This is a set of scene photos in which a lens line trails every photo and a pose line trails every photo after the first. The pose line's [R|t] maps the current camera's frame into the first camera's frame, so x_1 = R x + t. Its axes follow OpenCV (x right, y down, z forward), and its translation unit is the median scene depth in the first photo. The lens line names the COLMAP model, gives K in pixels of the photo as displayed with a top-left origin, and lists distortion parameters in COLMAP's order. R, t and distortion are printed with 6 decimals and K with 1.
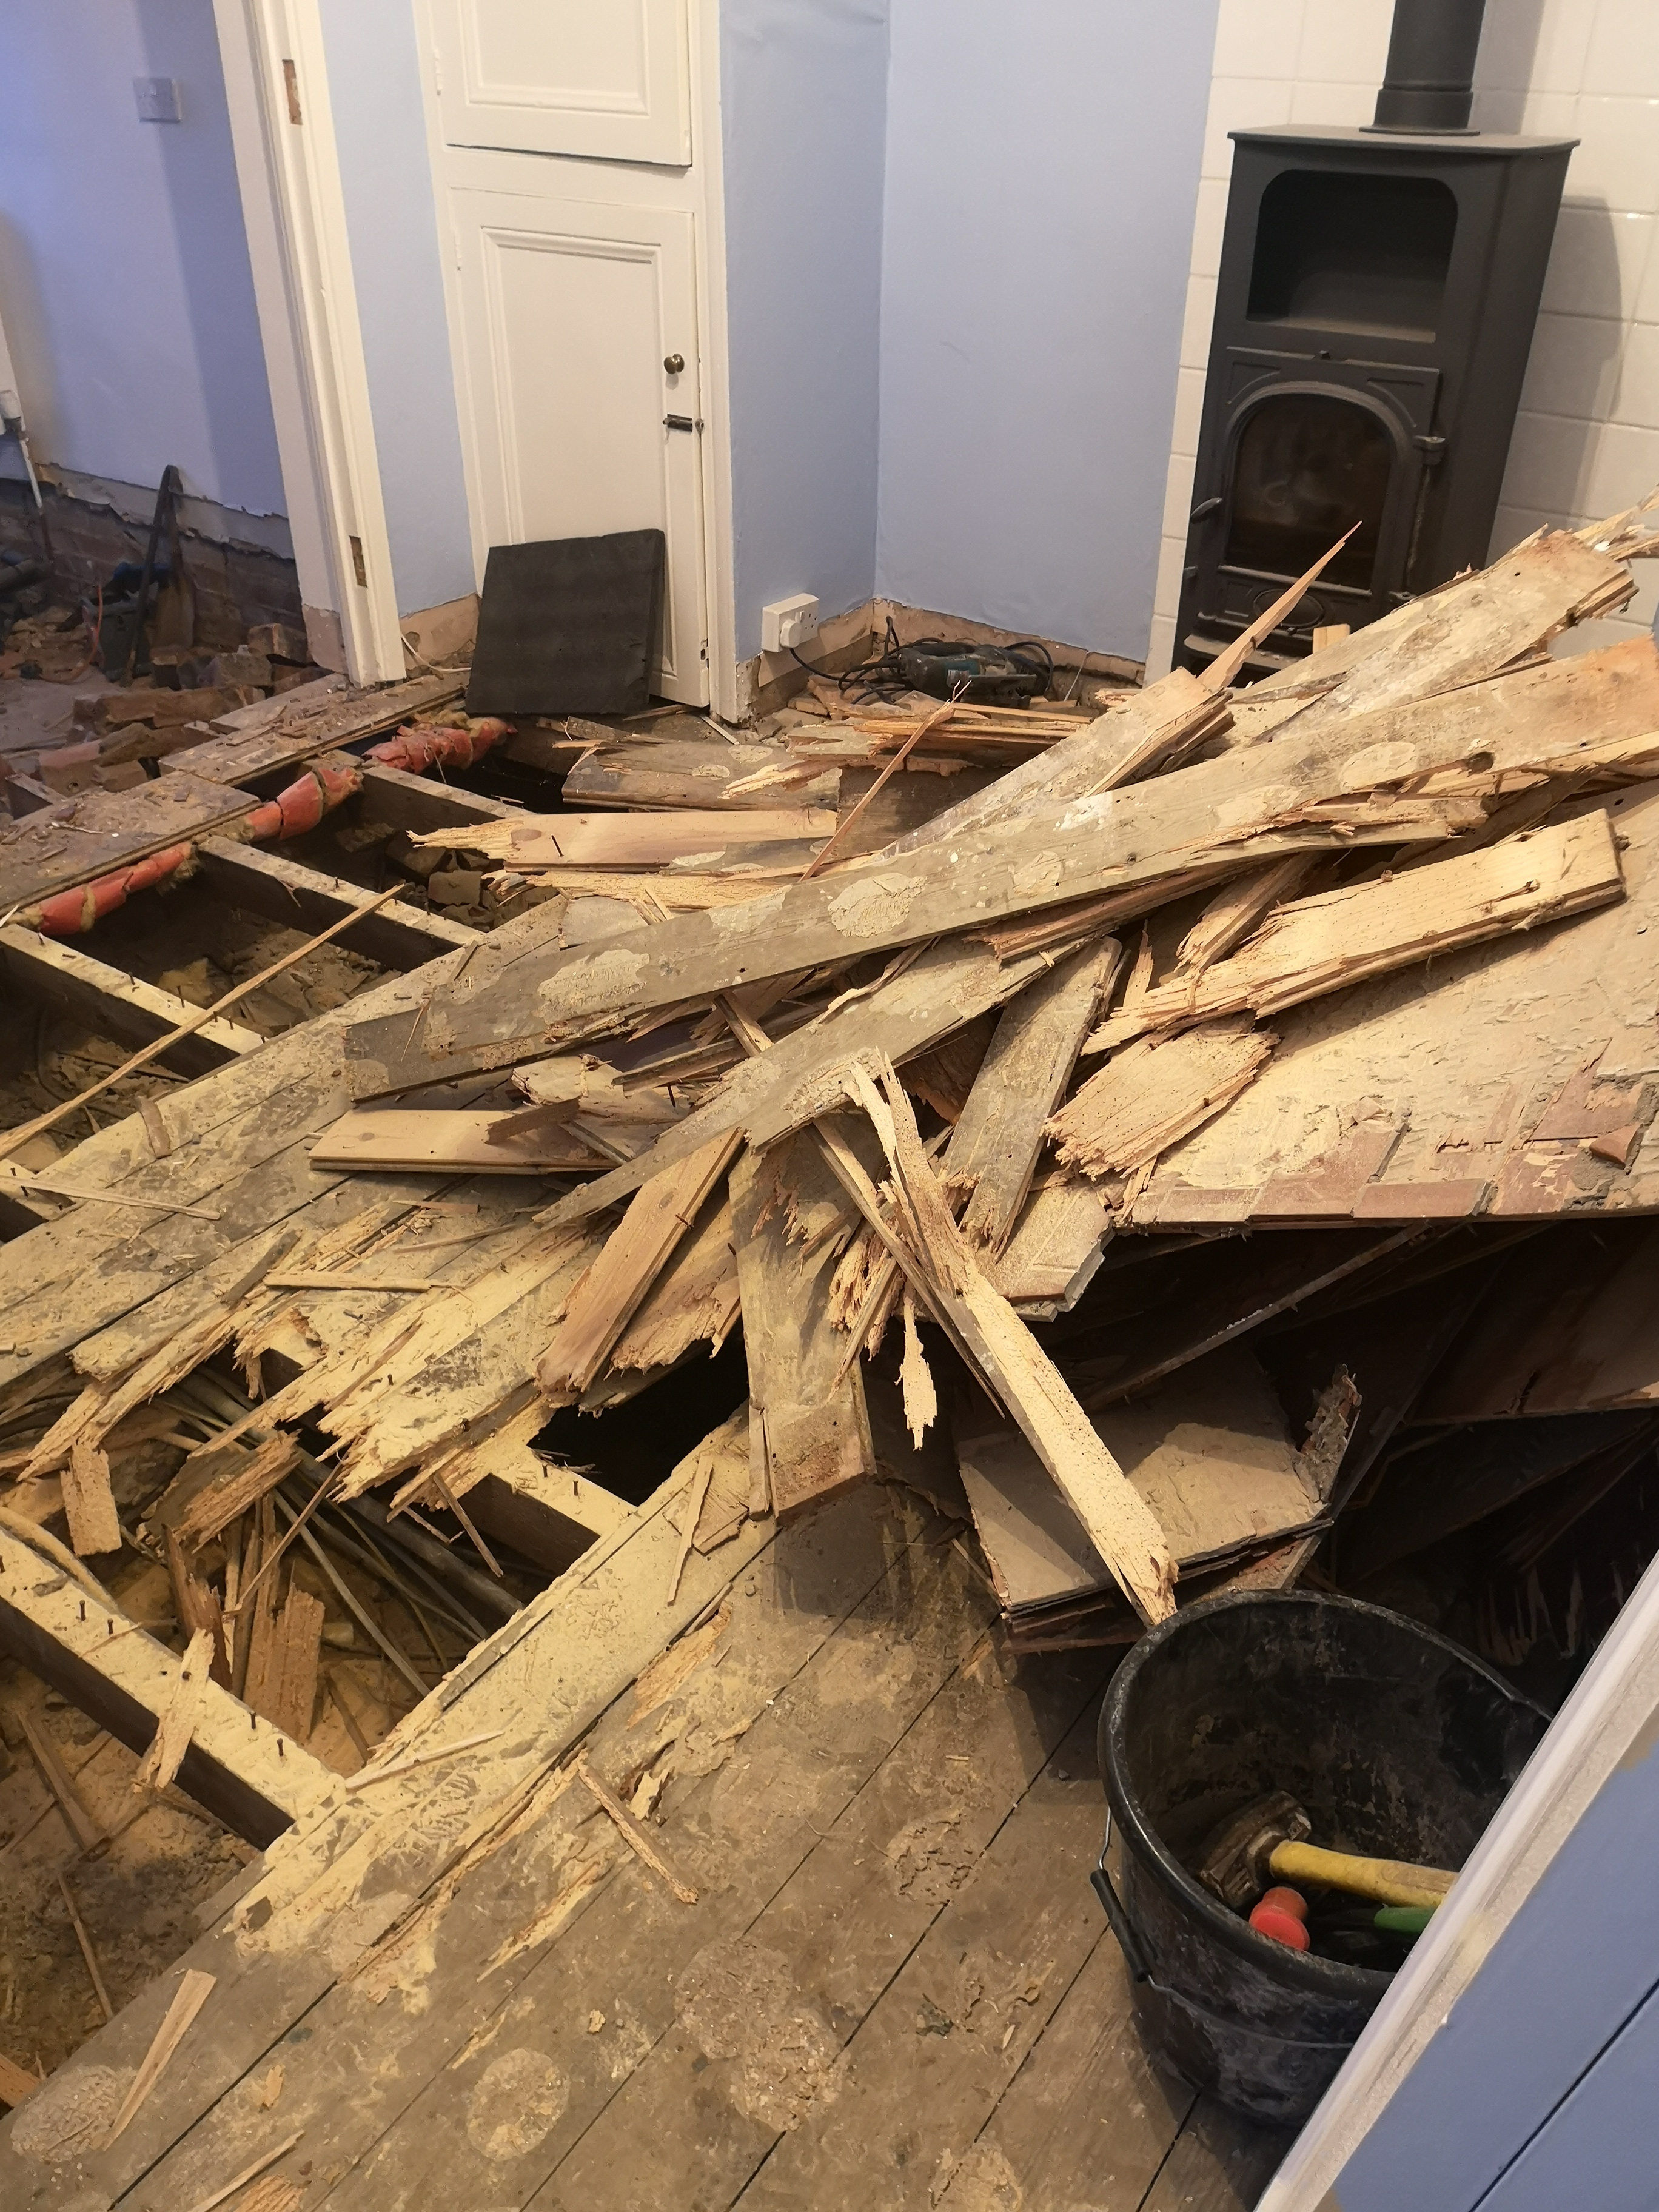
lens RADIAL K [[1776.9, 0, 828.2], [0, 1776.9, 1099.4], [0, 0, 1]] dist [0.036158, -0.033058]
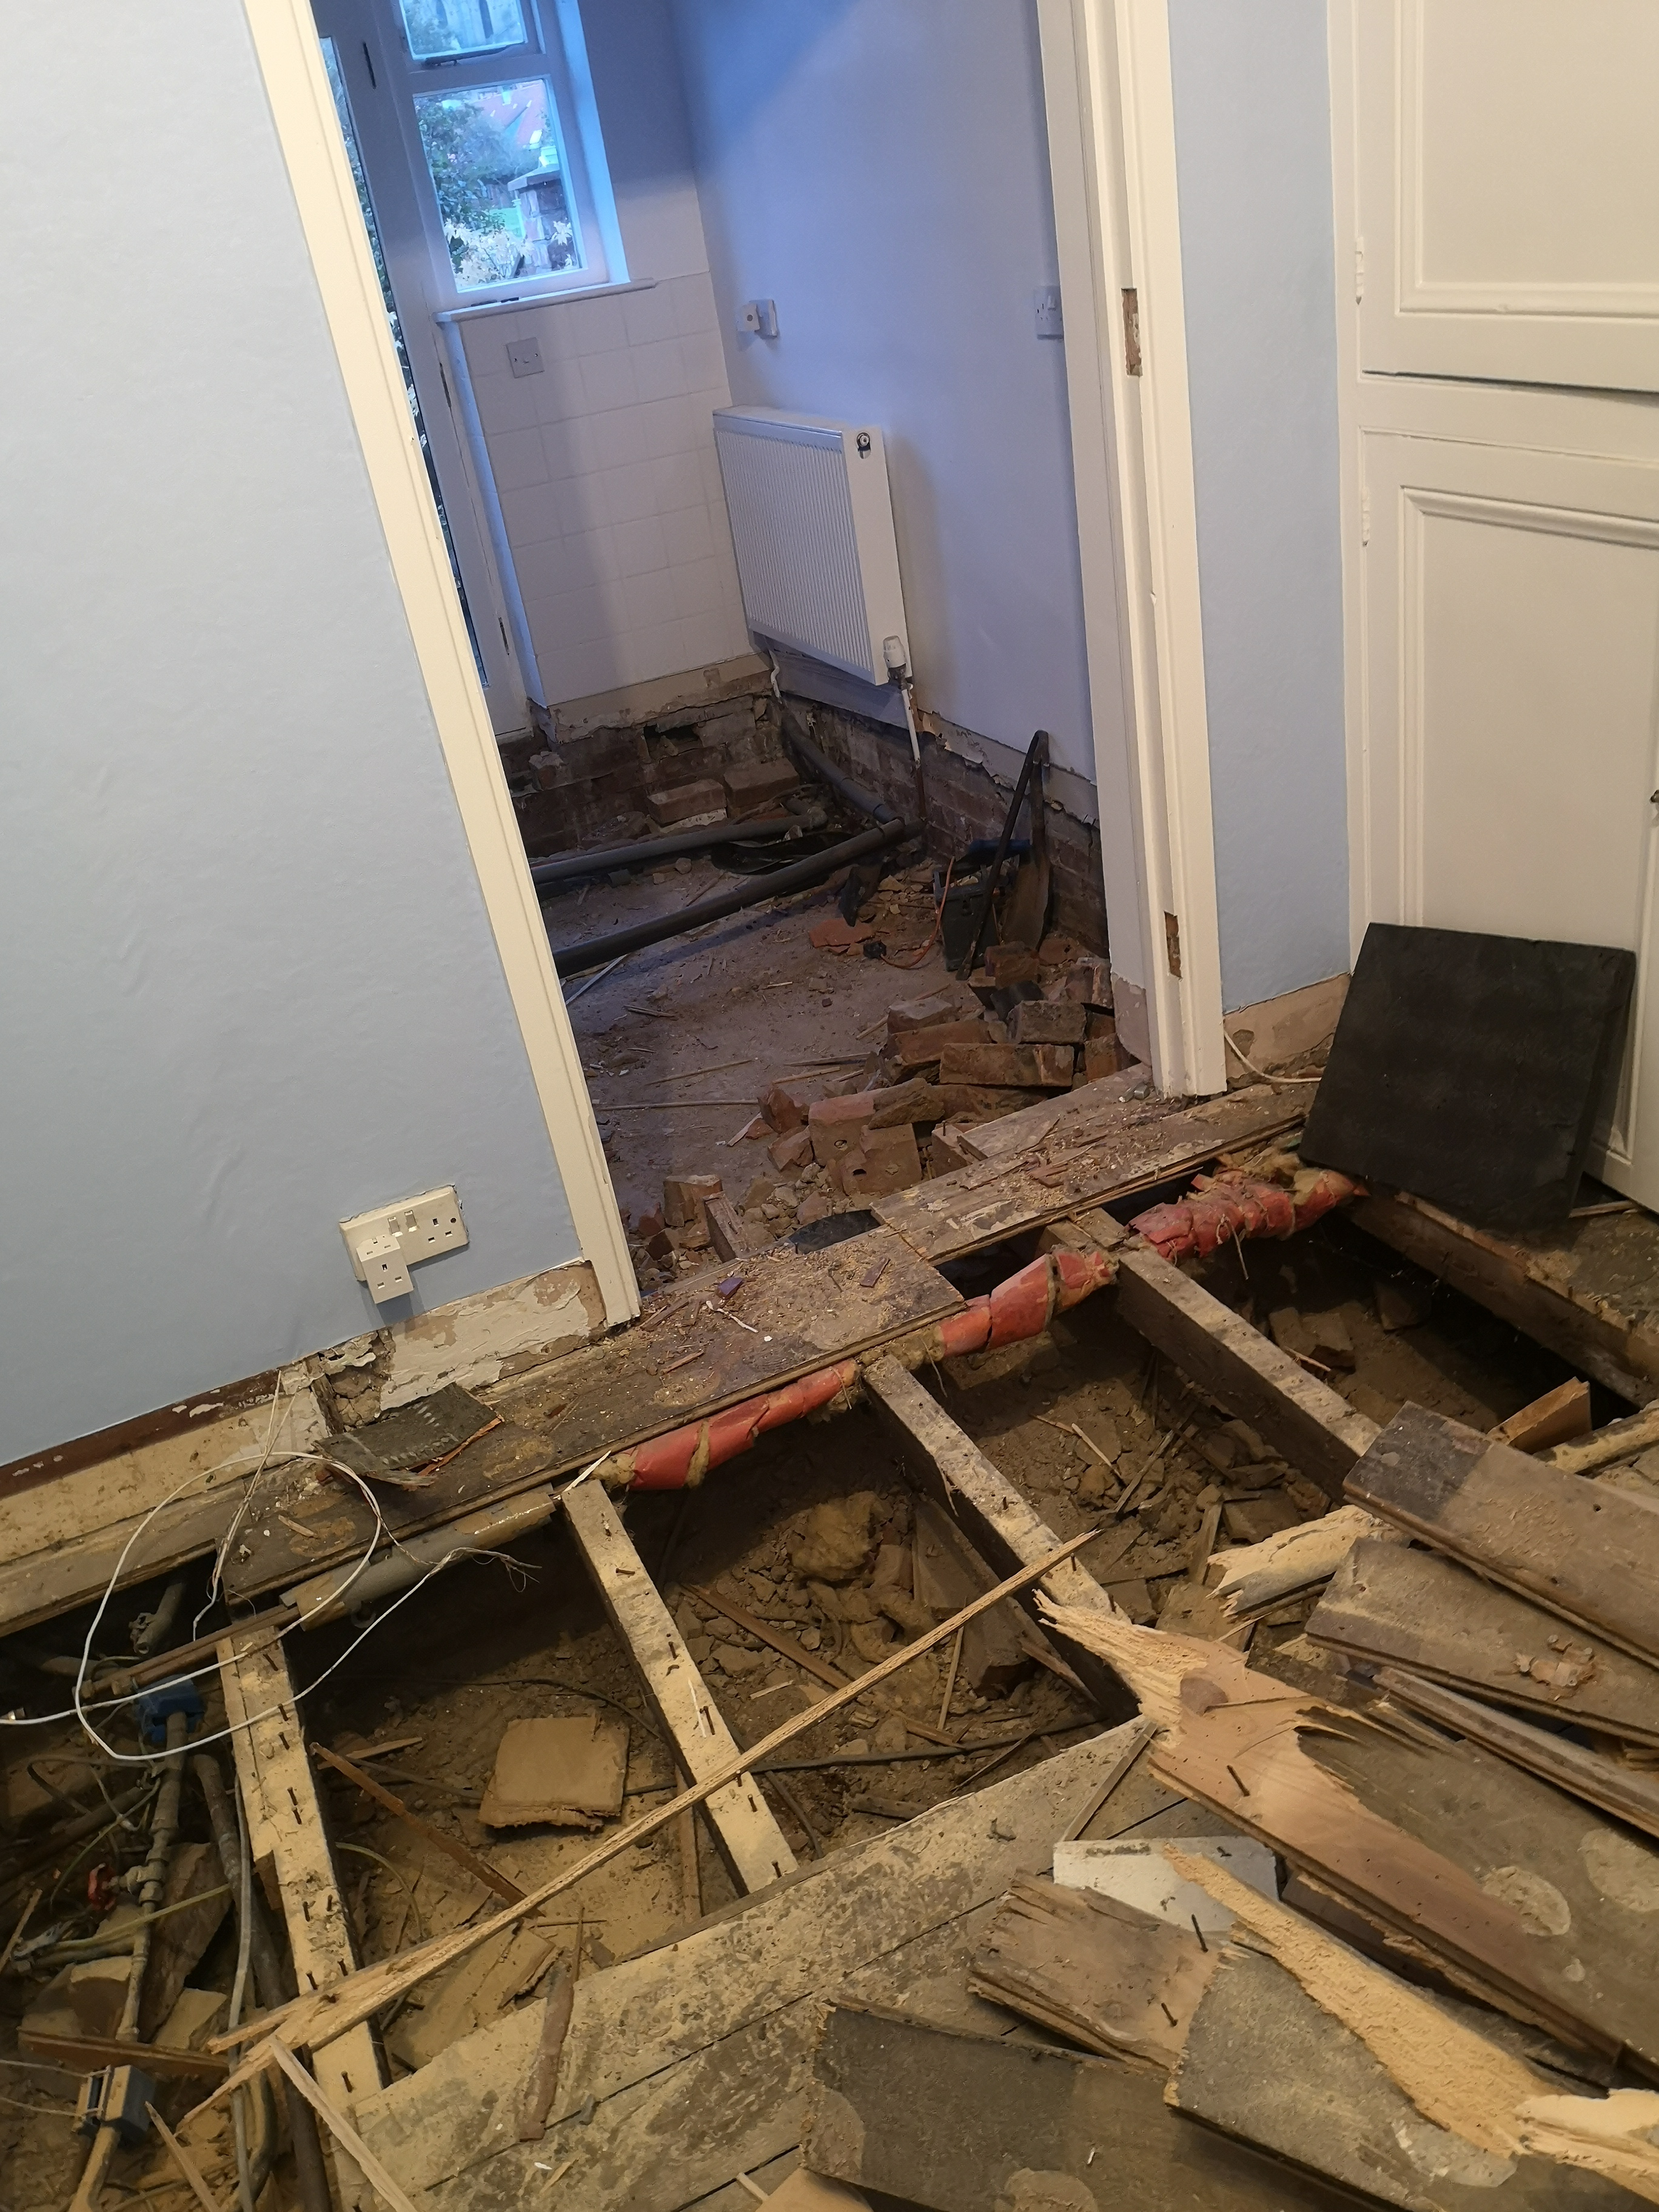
lens RADIAL K [[1776.9, 0, 837.3], [0, 1776.9, 1111.7], [0, 0, 1]] dist [0.036158, -0.033058]
pose [[0.852077, 0.127208, -0.507722, -0.006596], [-0.141520, 0.989880, 0.010508, -0.224231], [0.503921, 0.062899, 0.861457, 0.322705]]
